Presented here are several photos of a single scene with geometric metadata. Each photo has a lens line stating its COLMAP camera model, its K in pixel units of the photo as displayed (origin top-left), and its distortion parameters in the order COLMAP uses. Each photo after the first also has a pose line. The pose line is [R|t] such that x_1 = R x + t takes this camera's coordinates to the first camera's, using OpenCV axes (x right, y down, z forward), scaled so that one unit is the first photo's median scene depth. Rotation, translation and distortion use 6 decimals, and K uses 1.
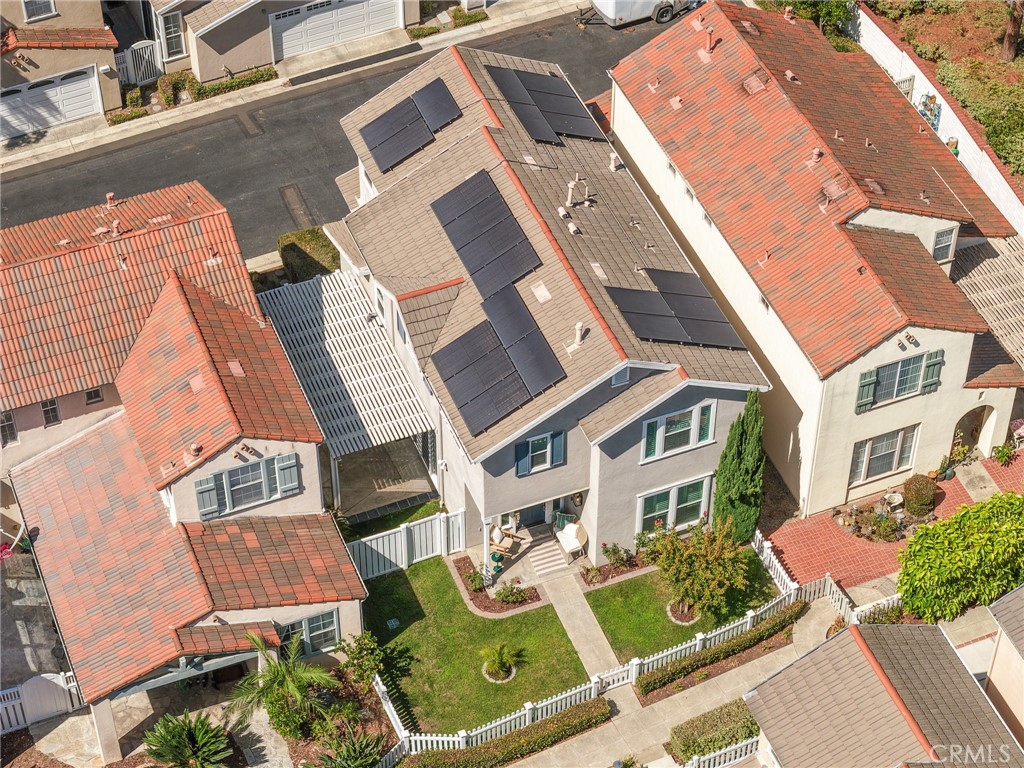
lens RADIAL K [[2314.3, 0, 512.0], [0, 2314.3, 384.0], [0, 0, 1]] dist [-0.174190, -0.381863]
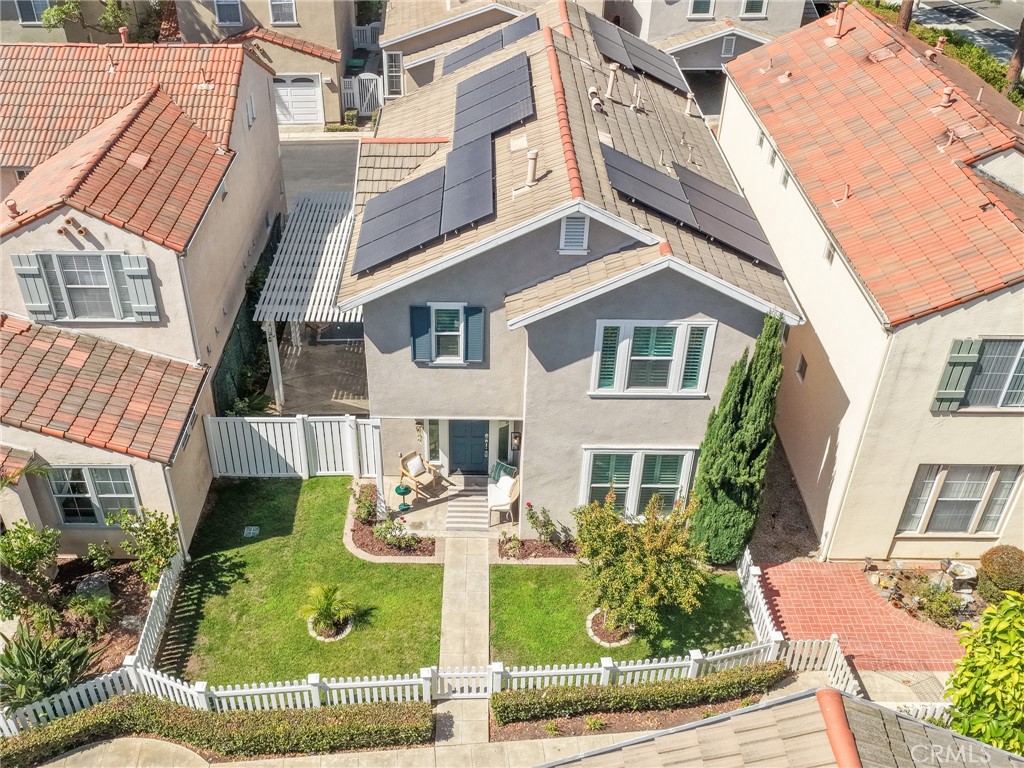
lens RADIAL K [[971.8, 0, 476.8], [0, 971.8, 384.0], [0, 0, 1]] dist [-0.006361, 0.021334]
pose [[0.924510, 0.224122, -0.308303, 0.111980], [-0.276801, 0.950847, -0.138822, 0.080646], [0.262036, 0.213681, 0.941104, 0.696287]]
